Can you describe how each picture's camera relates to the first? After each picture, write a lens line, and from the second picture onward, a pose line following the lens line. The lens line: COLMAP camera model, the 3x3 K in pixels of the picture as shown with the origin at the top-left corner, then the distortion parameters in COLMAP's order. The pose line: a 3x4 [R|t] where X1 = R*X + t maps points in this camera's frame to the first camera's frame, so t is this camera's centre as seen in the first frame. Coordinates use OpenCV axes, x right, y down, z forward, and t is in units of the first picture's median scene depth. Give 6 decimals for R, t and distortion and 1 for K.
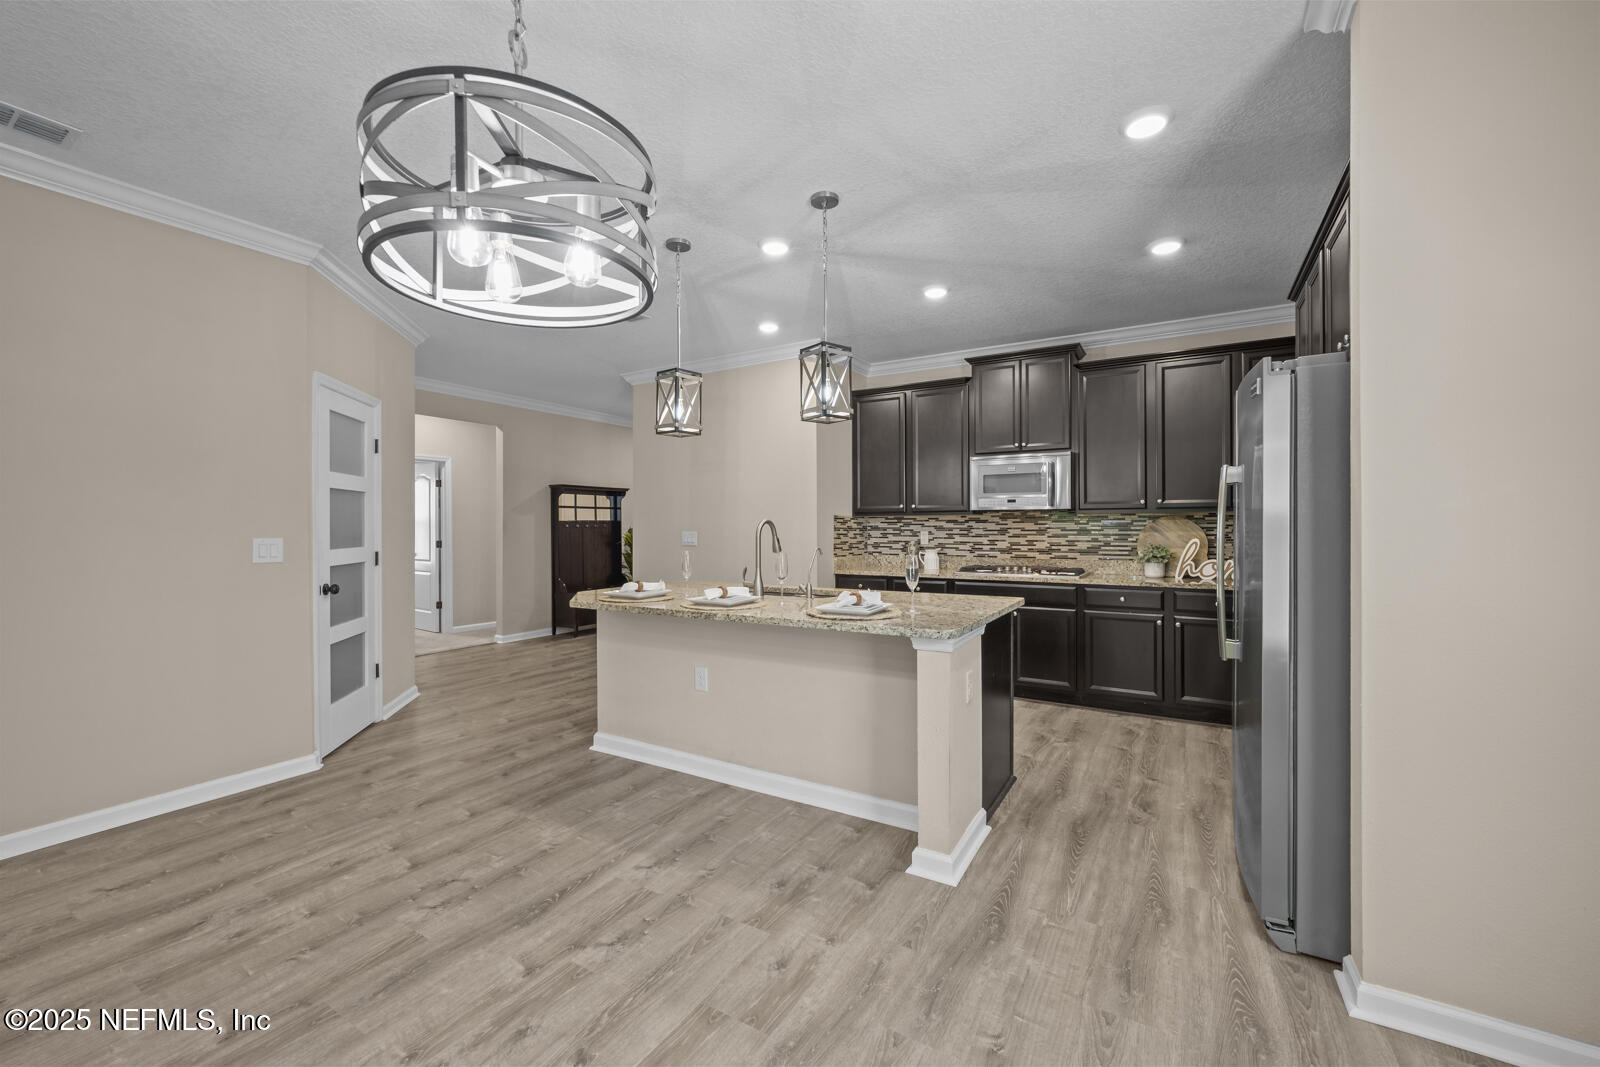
lens RADIAL K [[643.2, 0, 804.9], [0, 643.2, 526.6], [0, 0, 1]] dist [-0.004152, 0.000575]
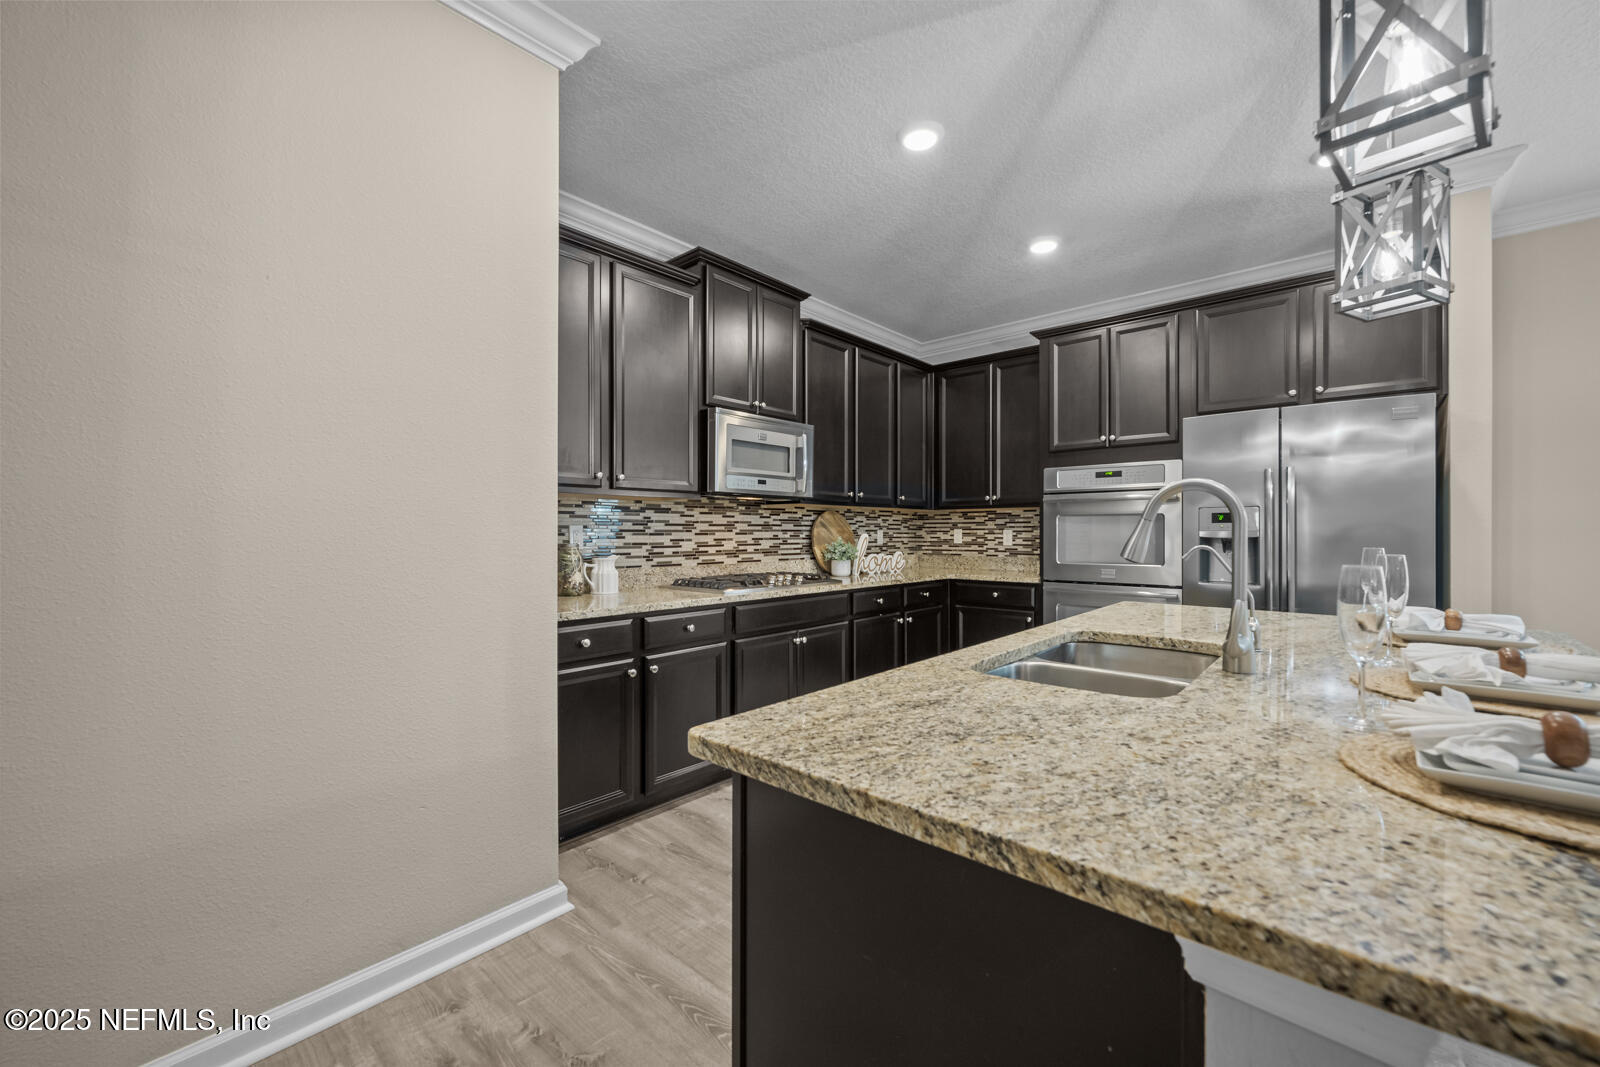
lens RADIAL K [[643.2, 0, 786.2], [0, 643.2, 527.3], [0, 0, 1]] dist [-0.004152, 0.000575]
pose [[0.192094, 0.010412, 0.981321, -0.387211], [0.002693, 0.999934, -0.011136, 0.019145], [-0.981373, 0.004782, 0.192053, 0.906718]]
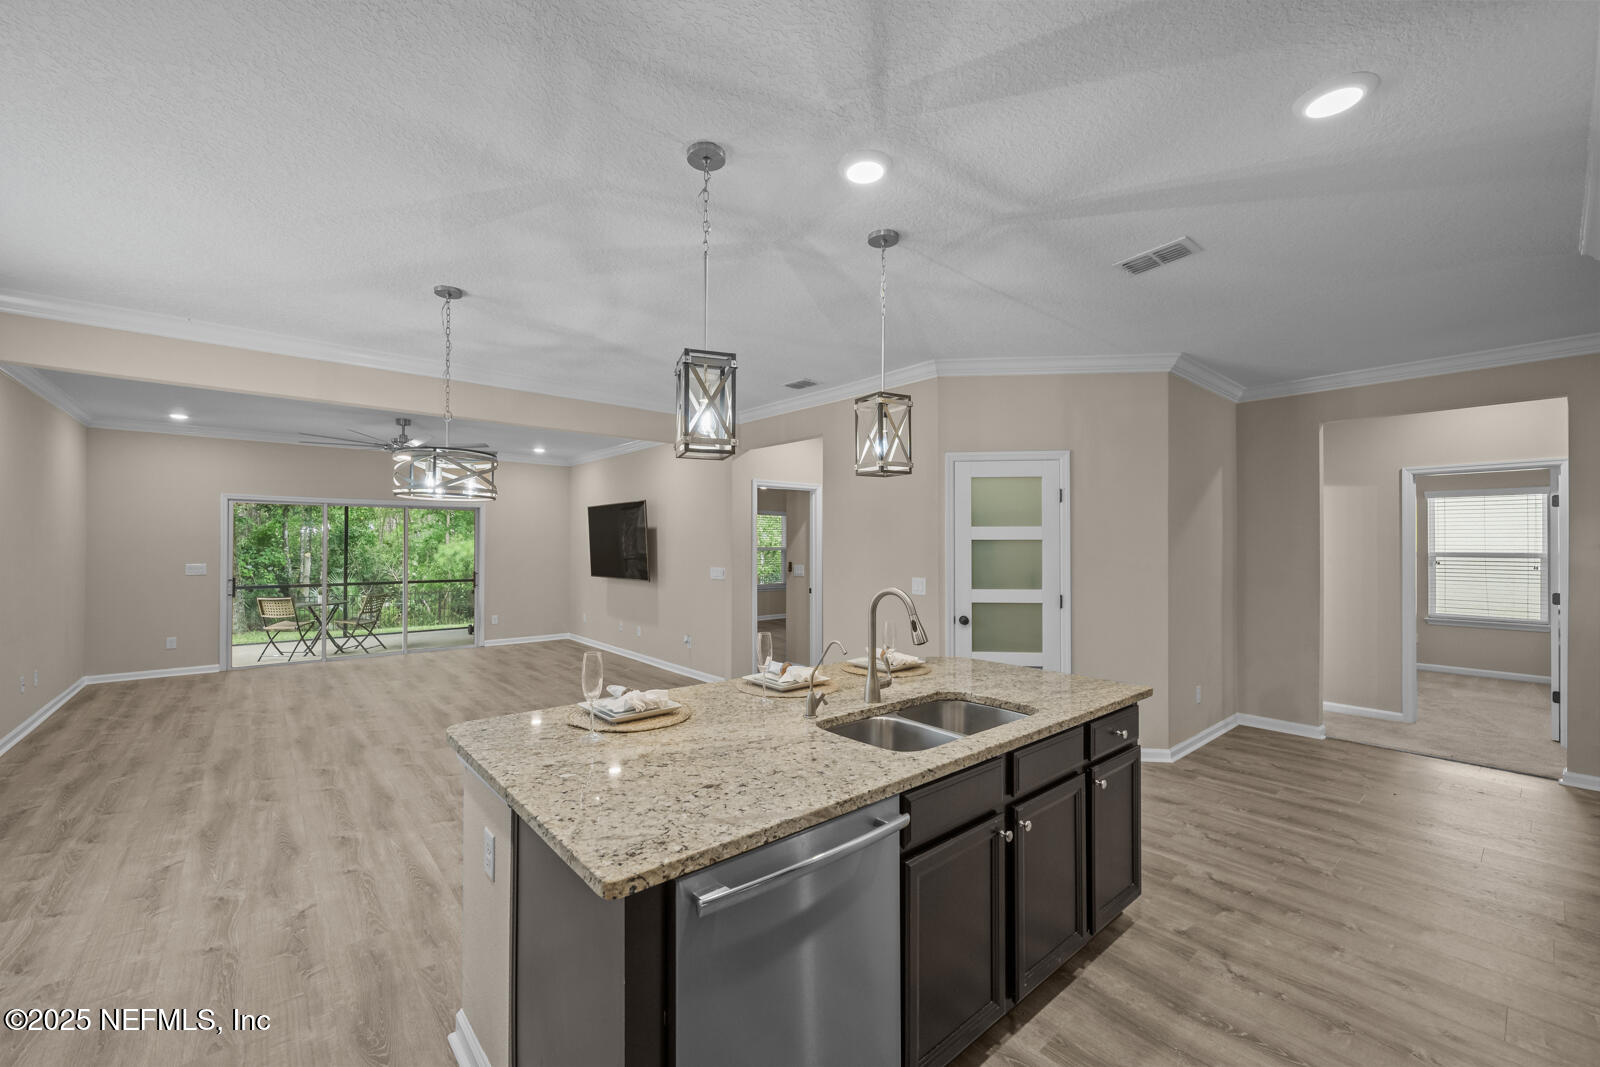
lens RADIAL K [[643.2, 0, 789.1], [0, 643.2, 541.5], [0, 0, 1]] dist [-0.004152, 0.000575]
pose [[-0.326551, 0.000949, -0.945179, 0.446682], [-0.005663, 0.999980, 0.002961, -0.046633], [0.945163, 0.006320, -0.326539, 0.857399]]
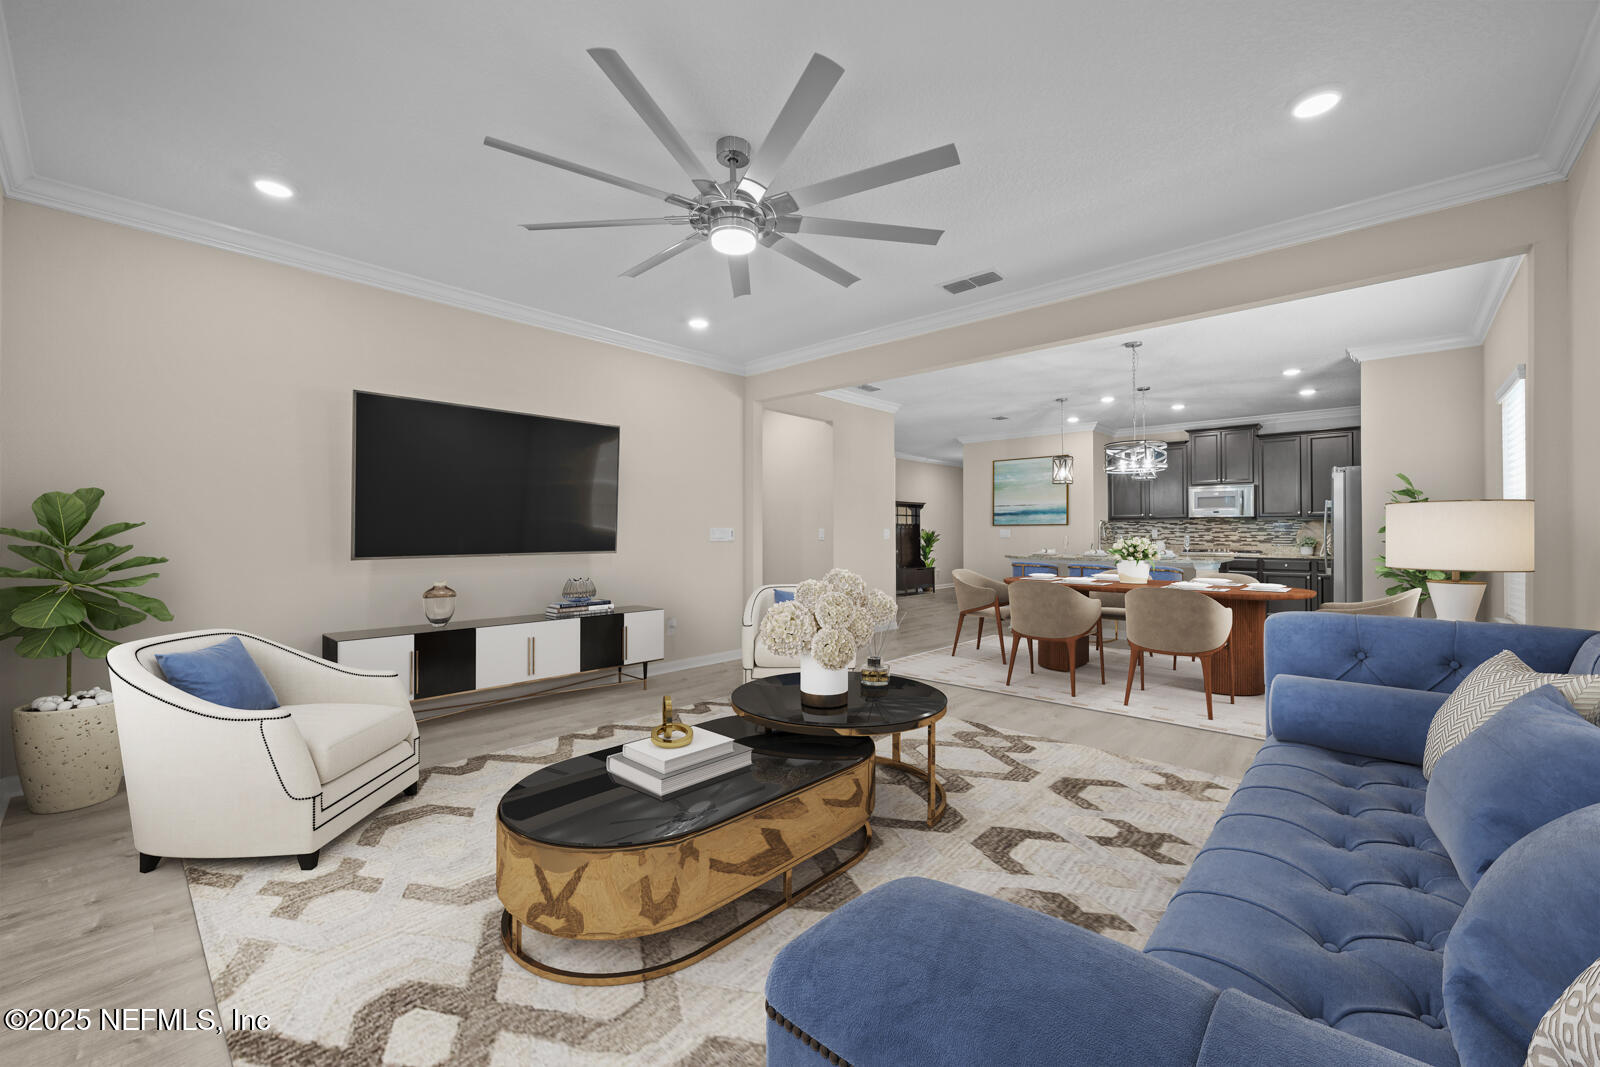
lens RADIAL K [[643.2, 0, 807.0], [0, 643.2, 523.4], [0, 0, 1]] dist [-0.004152, 0.000575]
pose [[0.980298, 0.001303, -0.197521, -0.463339], [-0.004382, 0.999876, -0.015150, 0.024837], [0.197476, 0.015717, 0.980182, -1.020067]]
